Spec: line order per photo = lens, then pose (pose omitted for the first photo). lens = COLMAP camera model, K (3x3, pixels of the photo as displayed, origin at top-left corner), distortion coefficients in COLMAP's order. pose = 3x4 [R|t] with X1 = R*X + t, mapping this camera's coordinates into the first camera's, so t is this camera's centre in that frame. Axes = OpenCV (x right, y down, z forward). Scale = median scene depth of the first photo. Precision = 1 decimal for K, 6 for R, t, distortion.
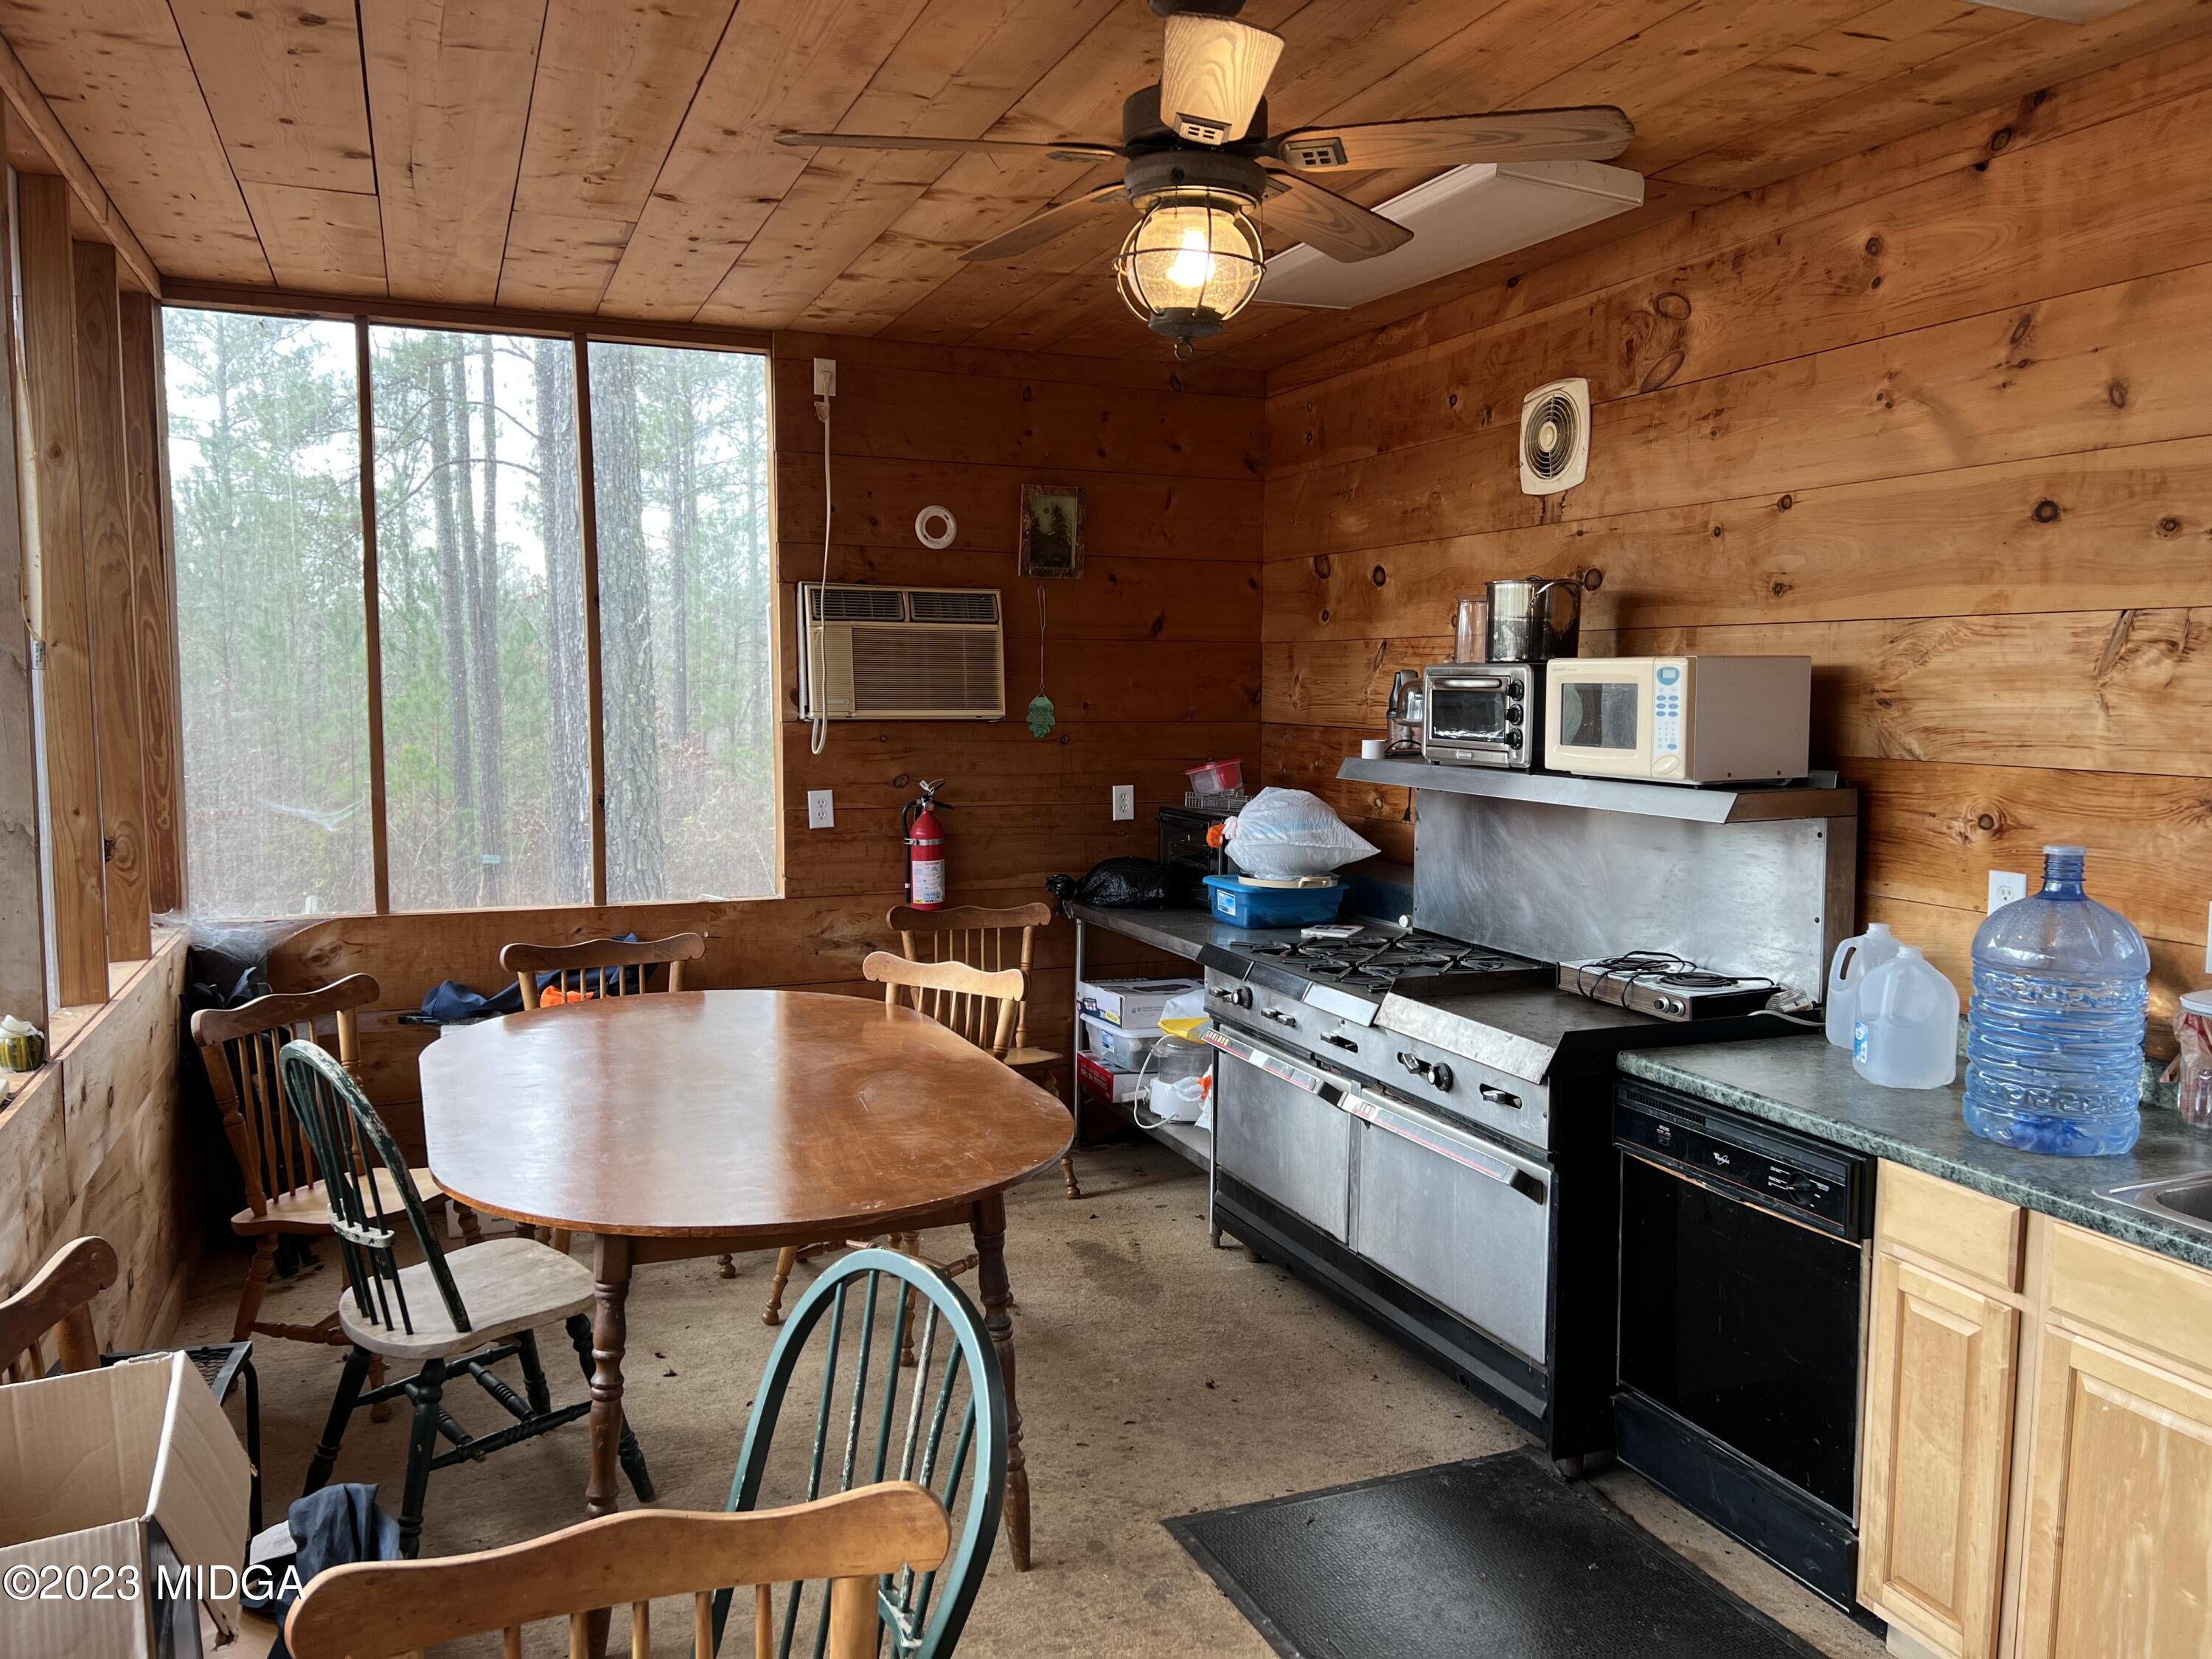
lens RADIAL K [[1644.2, 0, 1106.0], [0, 1644.2, 829.5], [0, 0, 1]] dist [0.062958, -0.074428]
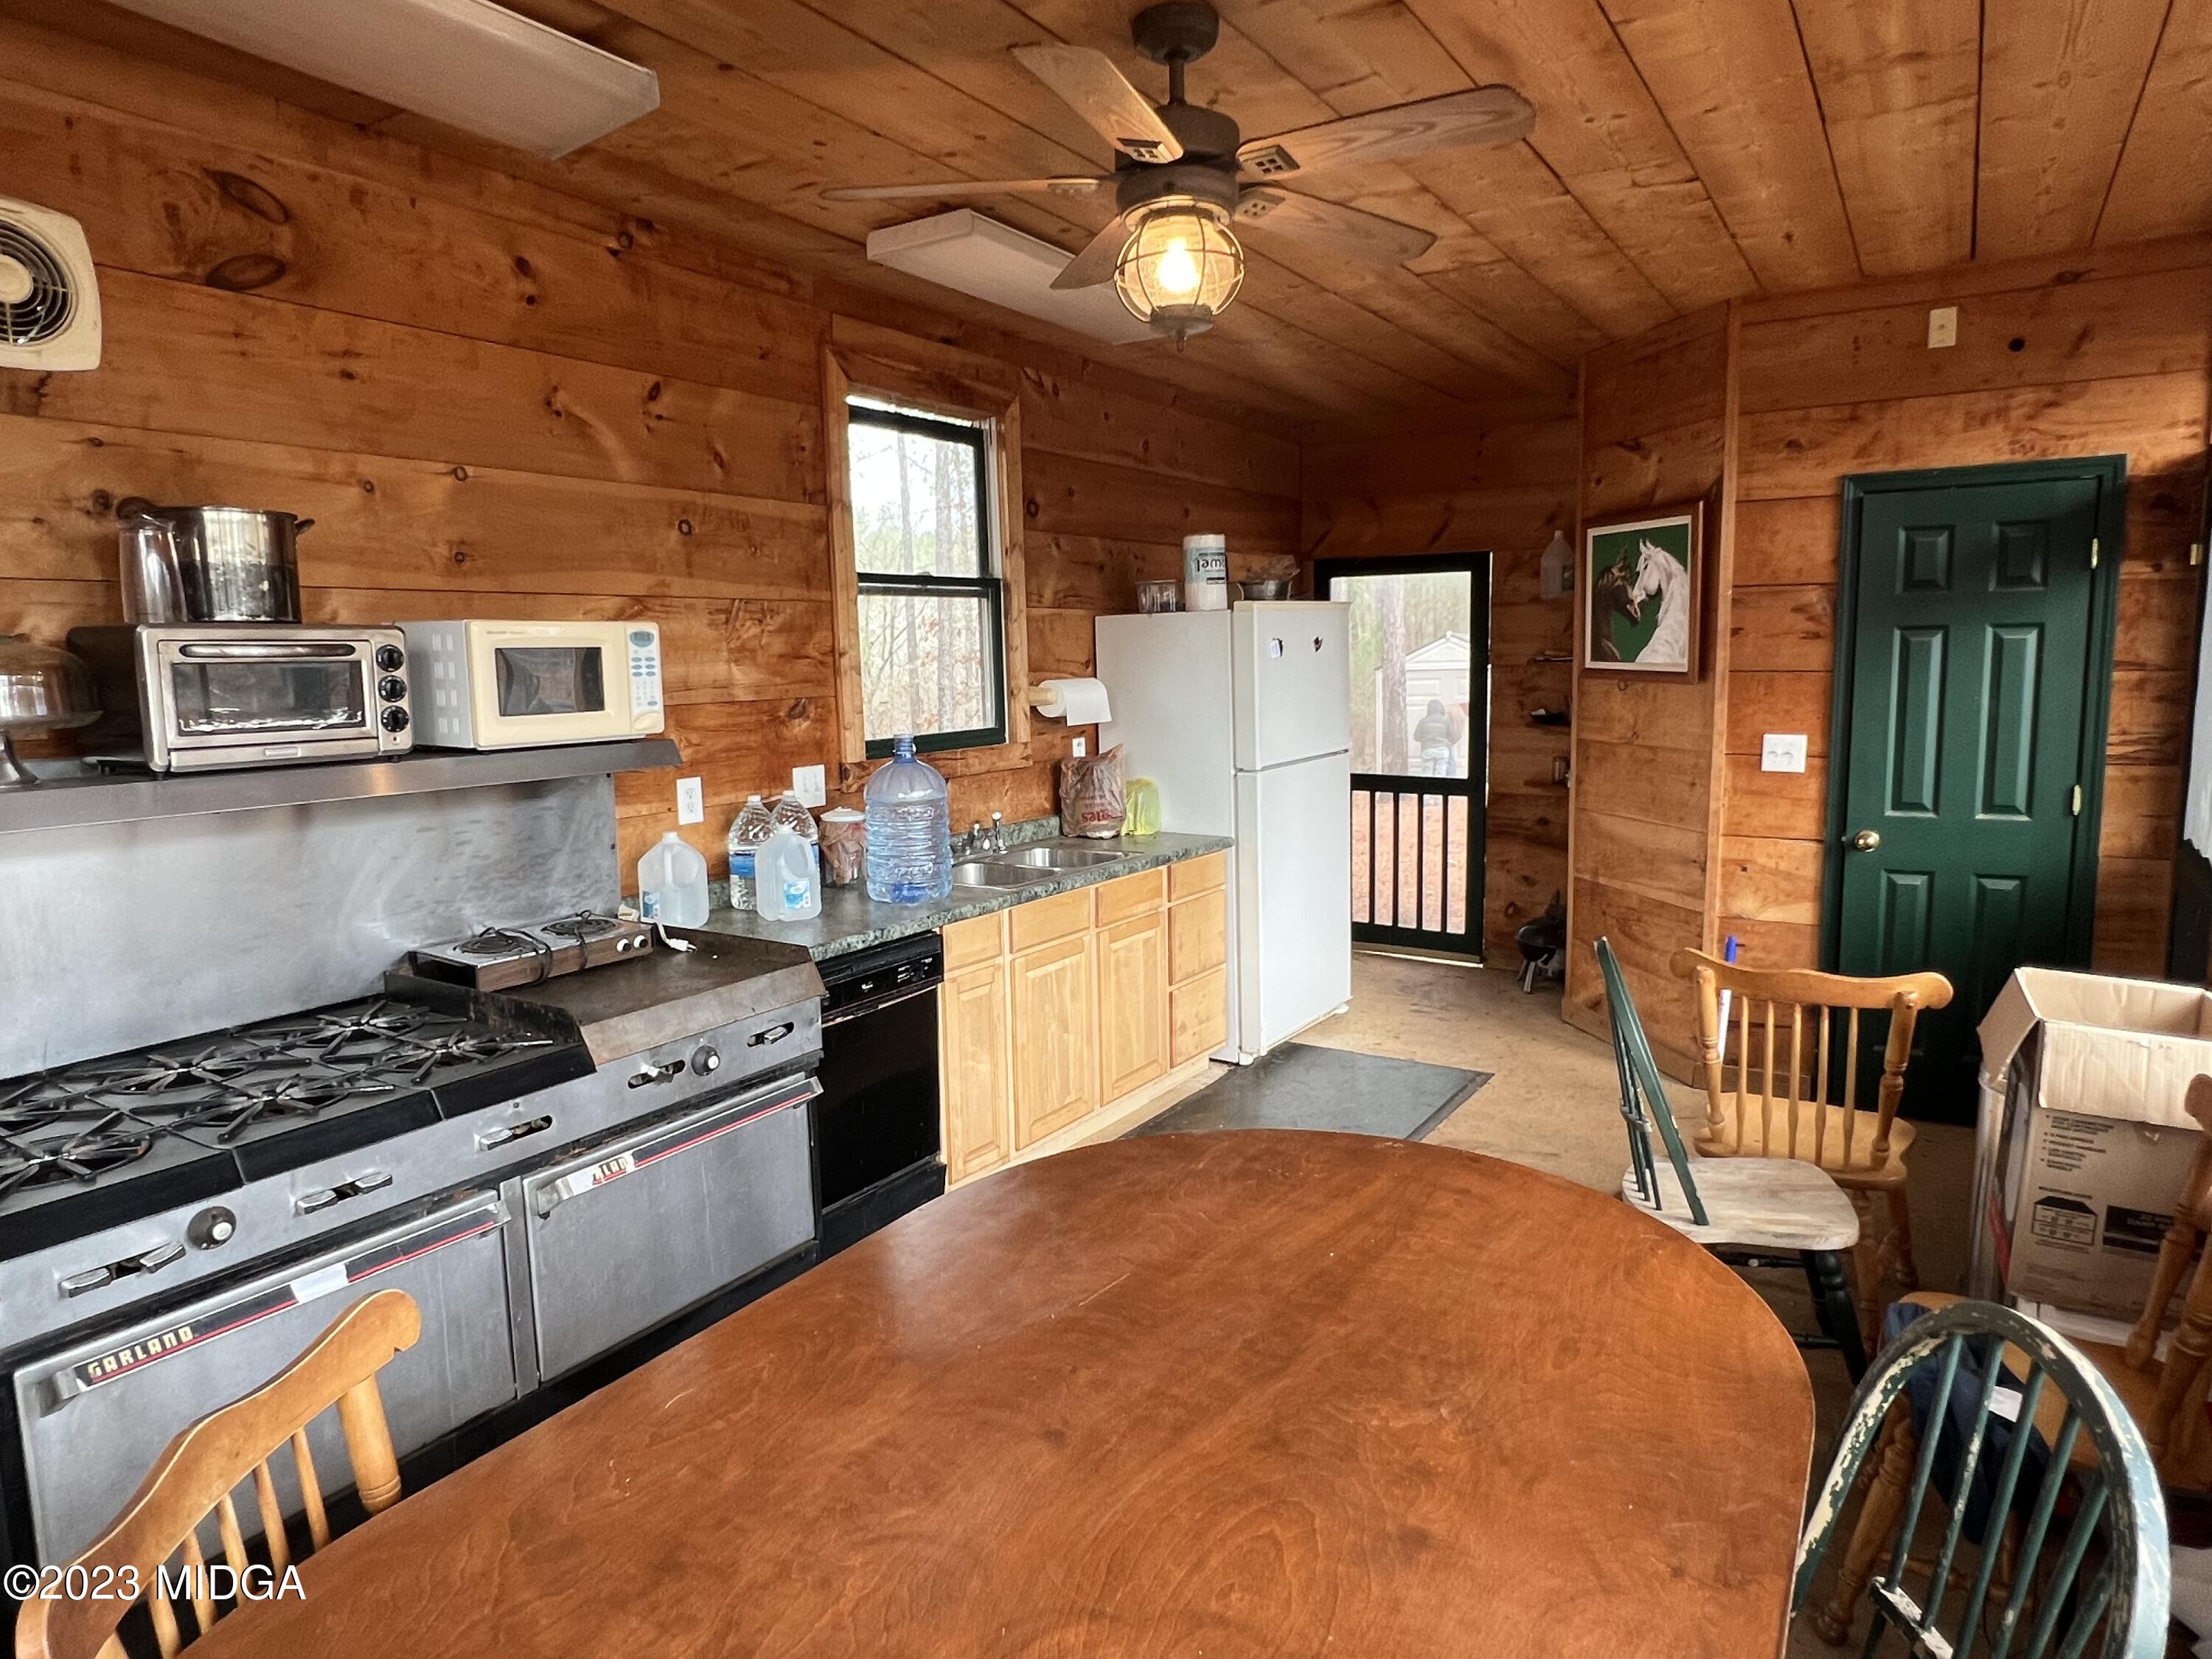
lens RADIAL K [[1309.5, 0, 1106.0], [0, 1309.5, 829.5], [0, 0, 1]] dist [-0.001171, -0.002675]
pose [[-0.575518, -0.104580, 0.811075, -0.544264], [0.091710, 0.977280, 0.191085, -0.106906], [-0.812631, 0.184356, -0.552851, 1.253423]]
